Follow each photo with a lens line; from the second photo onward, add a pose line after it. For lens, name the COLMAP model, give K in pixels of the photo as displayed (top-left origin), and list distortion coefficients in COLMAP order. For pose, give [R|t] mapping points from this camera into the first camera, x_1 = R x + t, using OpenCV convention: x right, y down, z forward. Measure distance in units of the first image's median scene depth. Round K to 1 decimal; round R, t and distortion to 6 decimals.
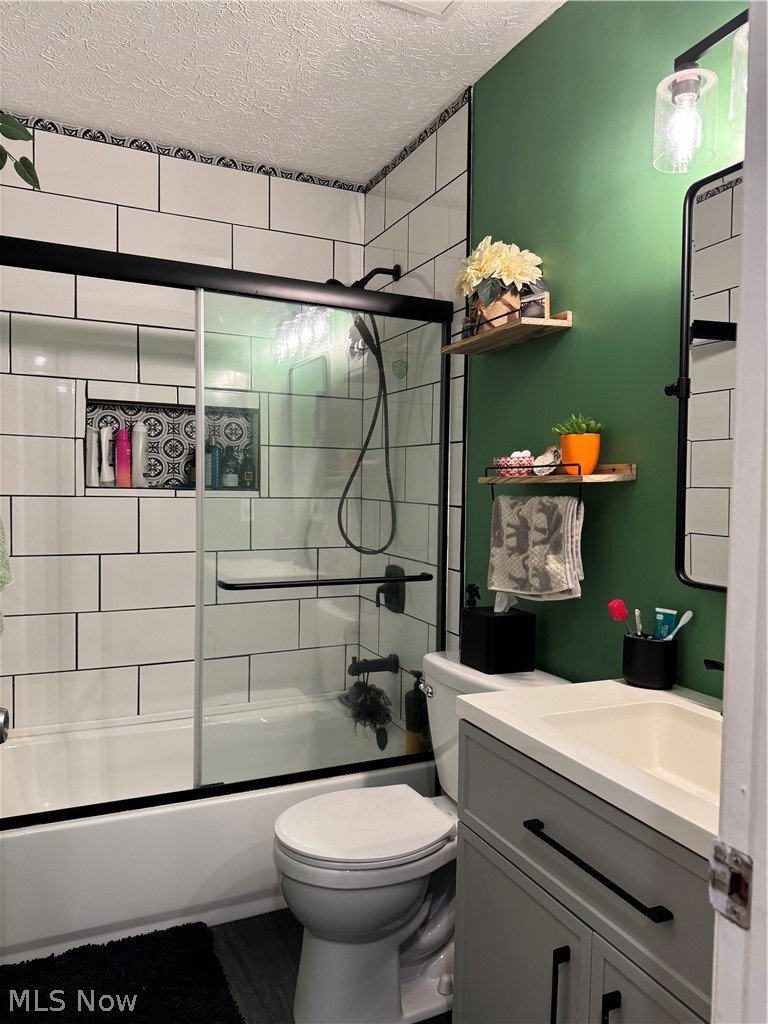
lens RADIAL K [[712.5, 0, 348.2], [0, 712.5, 505.3], [0, 0, 1]] dist [0.068006, -0.083491]
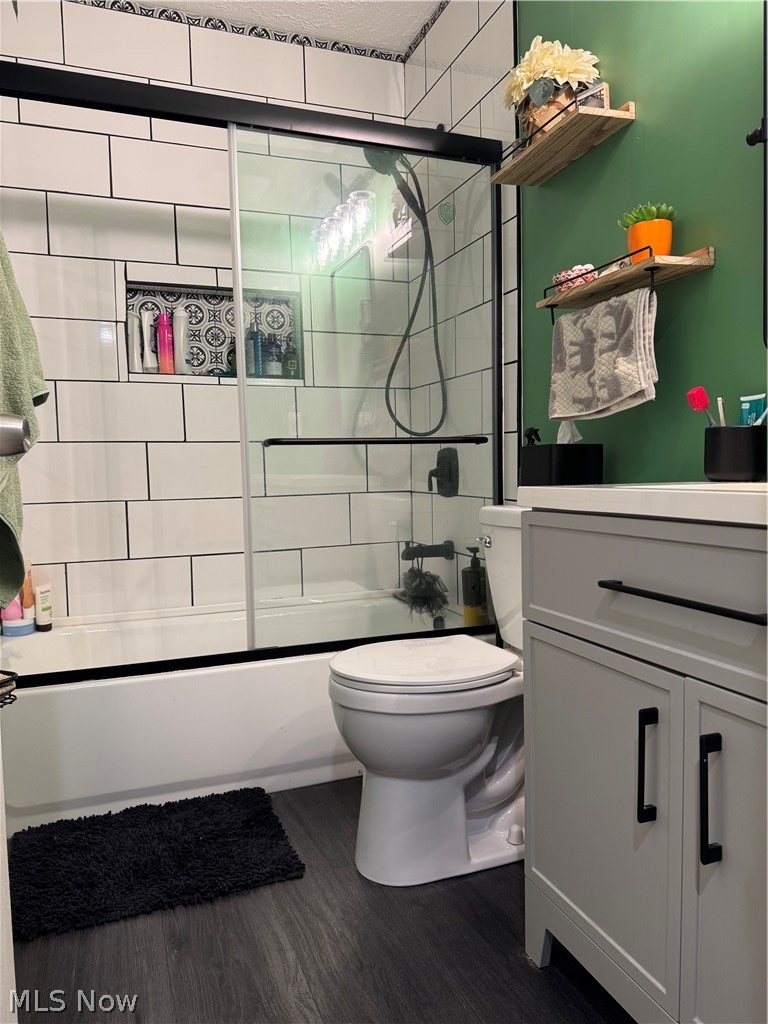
lens RADIAL K [[712.5, 0, 346.7], [0, 712.5, 495.6], [0, 0, 1]] dist [0.068006, -0.083491]
pose [[0.996809, -0.032652, -0.072837, -0.001460], [0.033935, 0.999289, 0.016453, 0.150362], [0.072248, -0.018872, 0.997208, 0.039932]]
